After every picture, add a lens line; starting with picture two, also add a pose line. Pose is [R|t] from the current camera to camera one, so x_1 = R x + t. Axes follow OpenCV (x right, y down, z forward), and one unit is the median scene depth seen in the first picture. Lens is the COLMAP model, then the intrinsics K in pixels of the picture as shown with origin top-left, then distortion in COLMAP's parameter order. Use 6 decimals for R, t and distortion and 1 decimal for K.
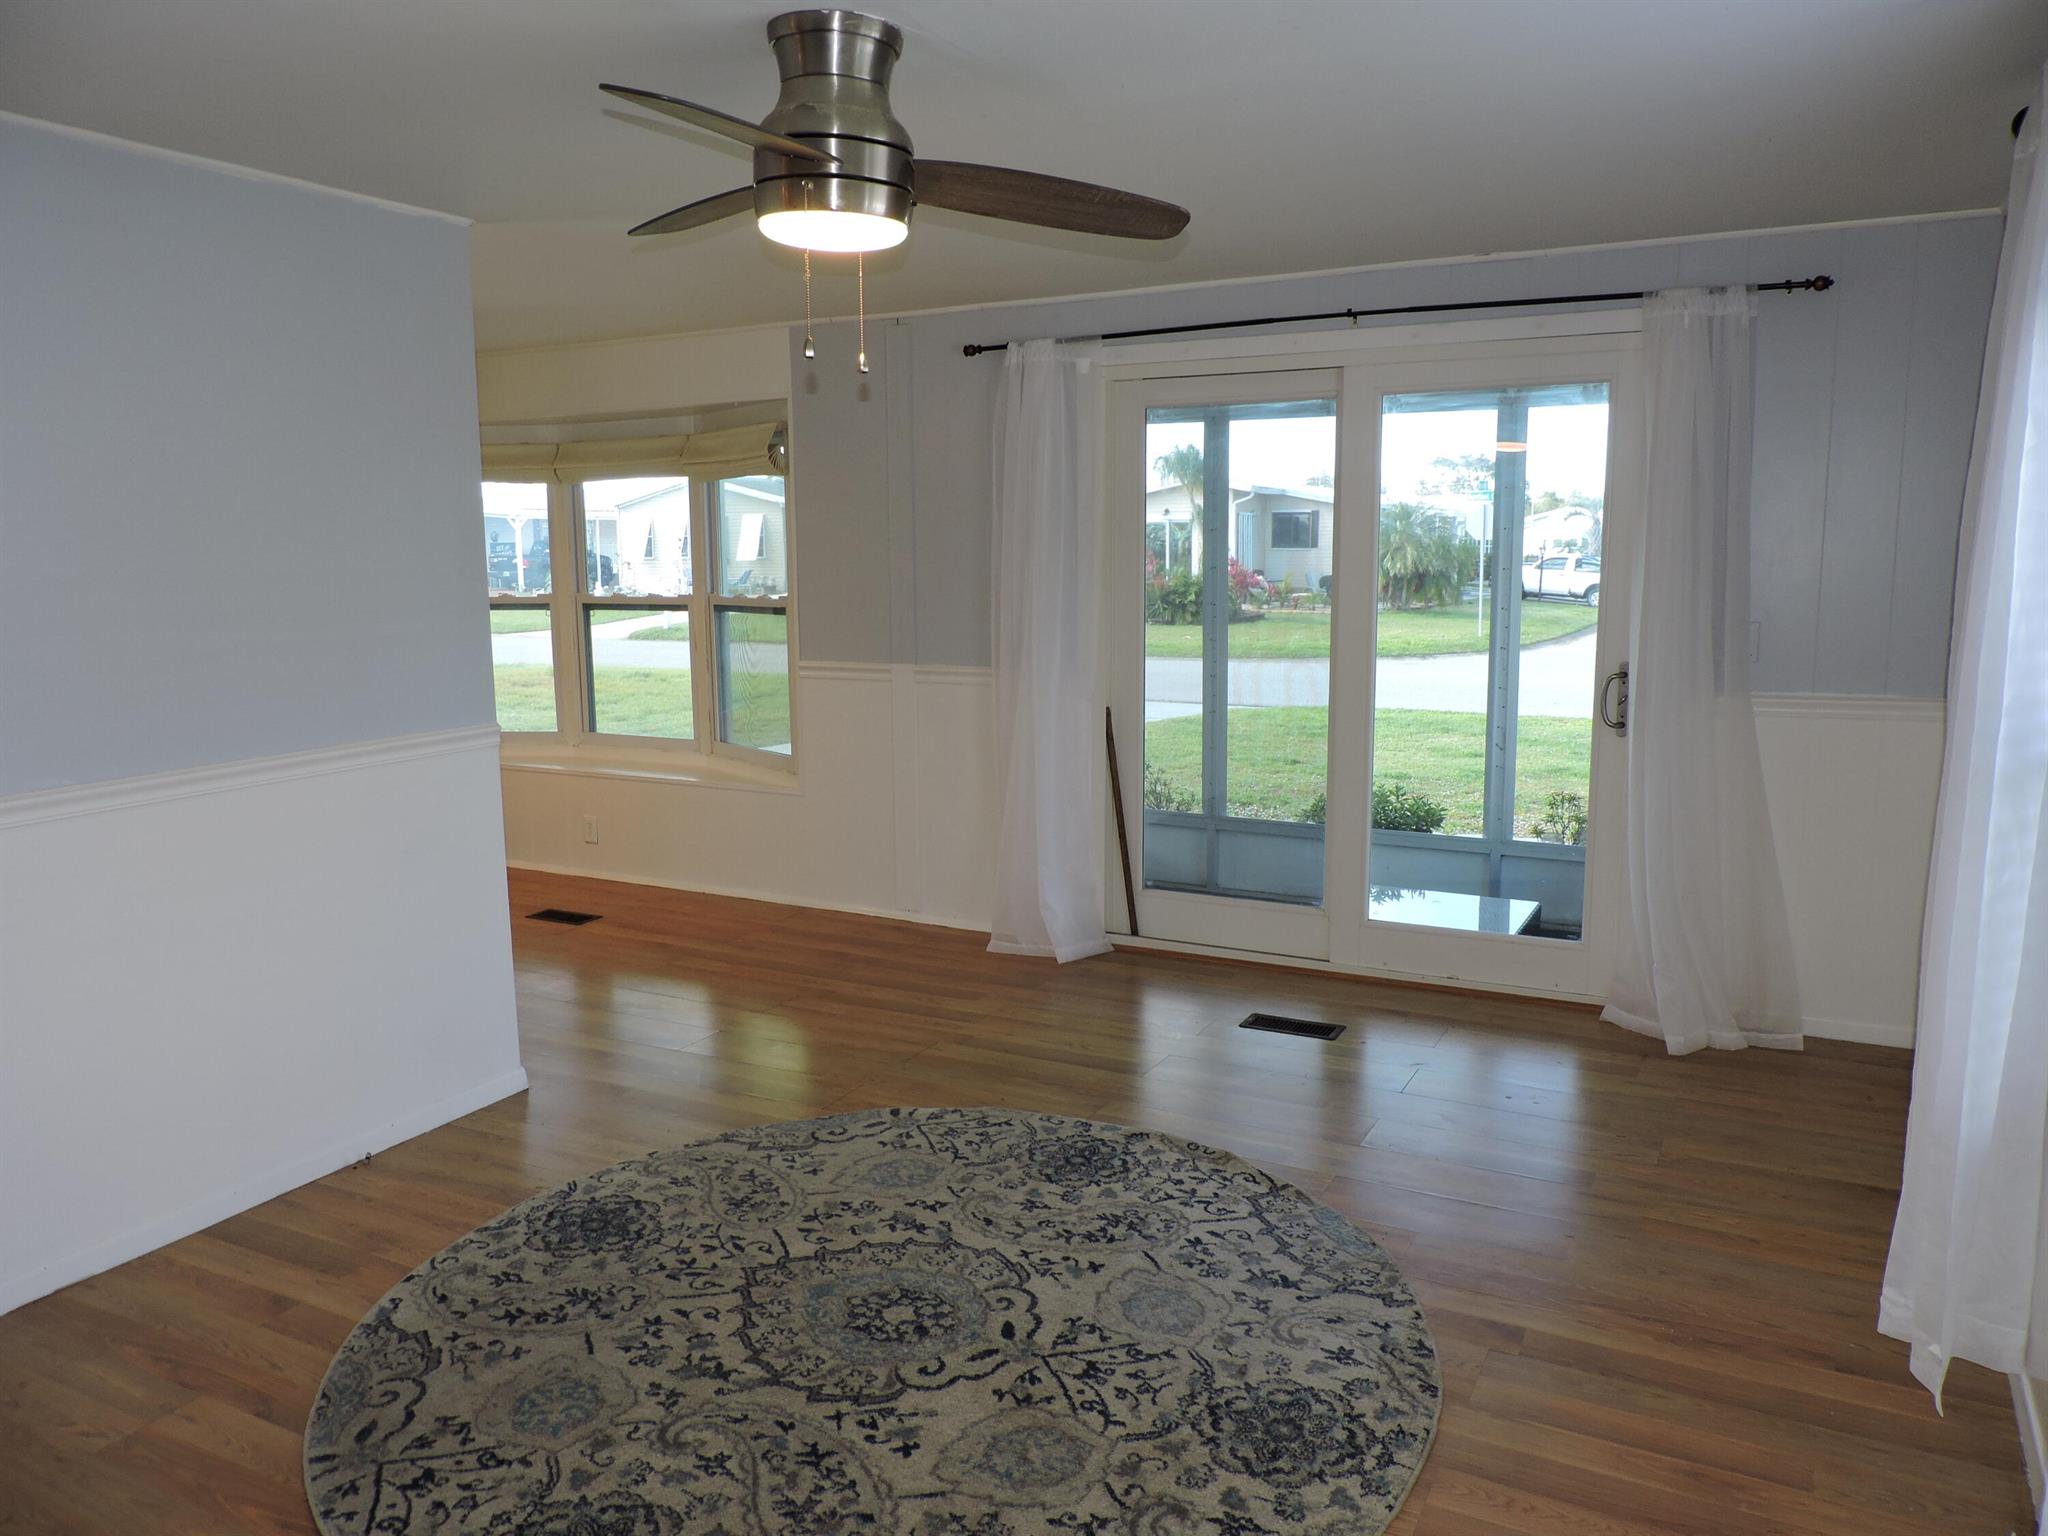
lens RADIAL K [[1477.0, 0, 1024.0], [0, 1477.0, 768.0], [0, 0, 1]] dist [-0.024975, -0.004930]
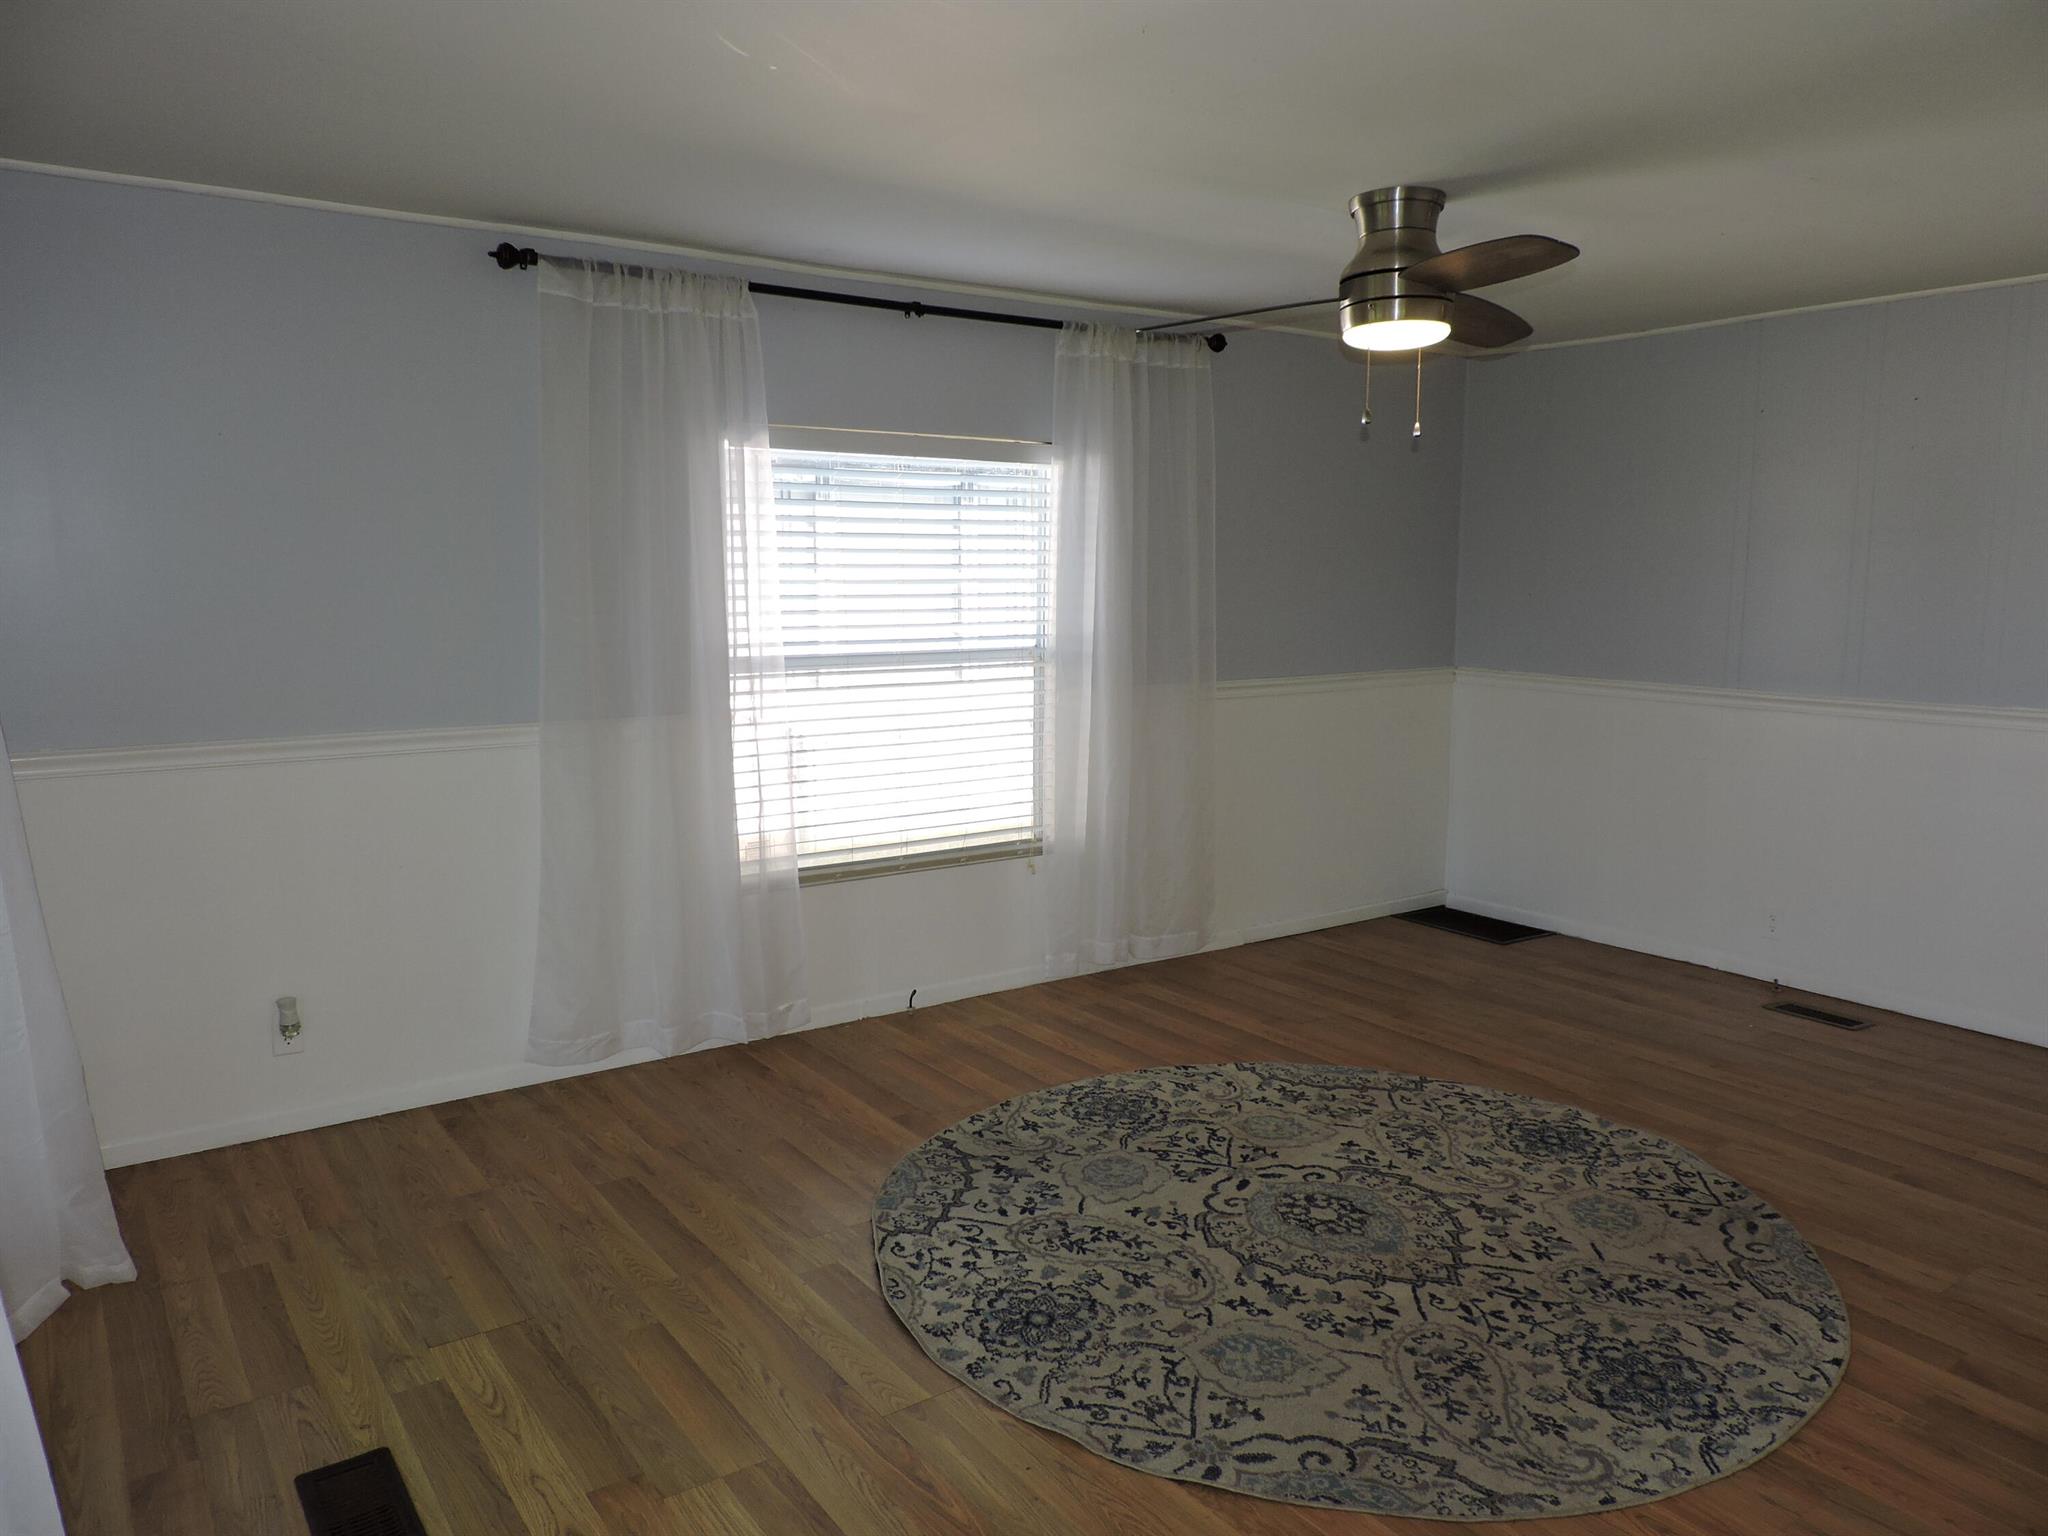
lens RADIAL K [[1445.9, 0, 1030.1], [0, 1445.9, 769.6], [0, 0, 1]] dist [-0.025349, 0.003810]
pose [[-0.894512, -0.055348, 0.443604, -0.348175], [0.075438, 0.959386, 0.271821, -0.283348], [-0.440632, 0.276612, -0.854008, 1.891741]]
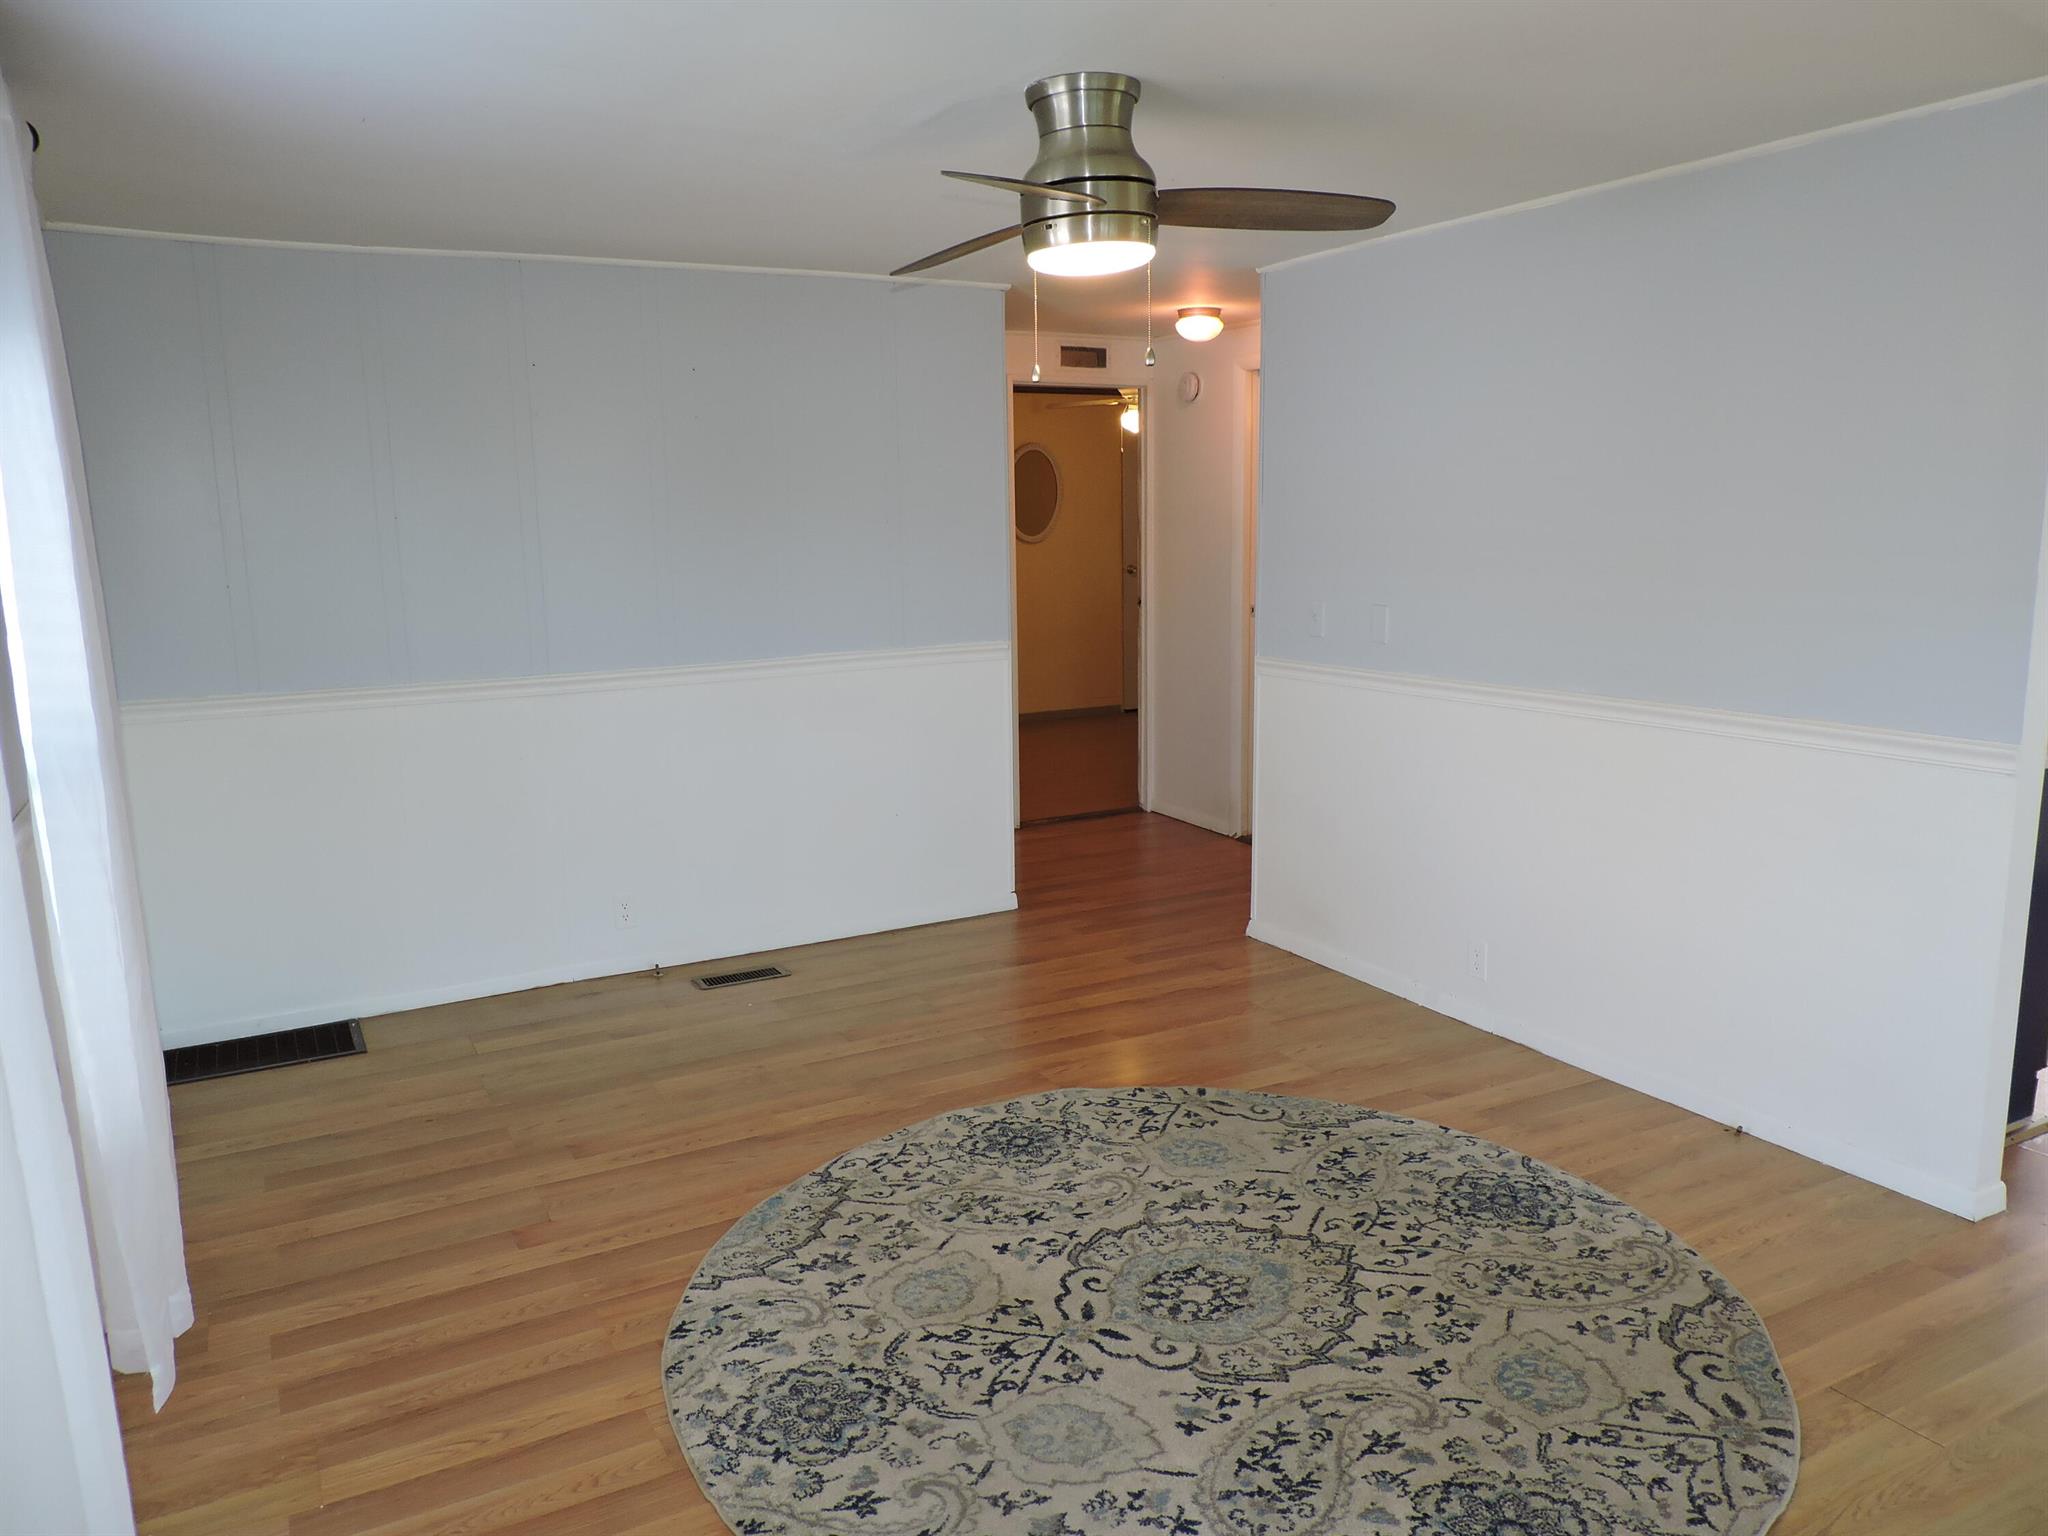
lens RADIAL K [[1445.9, 0, 1030.1], [0, 1445.9, 769.6], [0, 0, 1]] dist [-0.025349, 0.003810]
pose [[-0.545917, 0.165147, -0.821402, 0.696768], [-0.105076, 0.959146, 0.262676, -0.211221], [0.831224, 0.229709, -0.506261, 1.261289]]
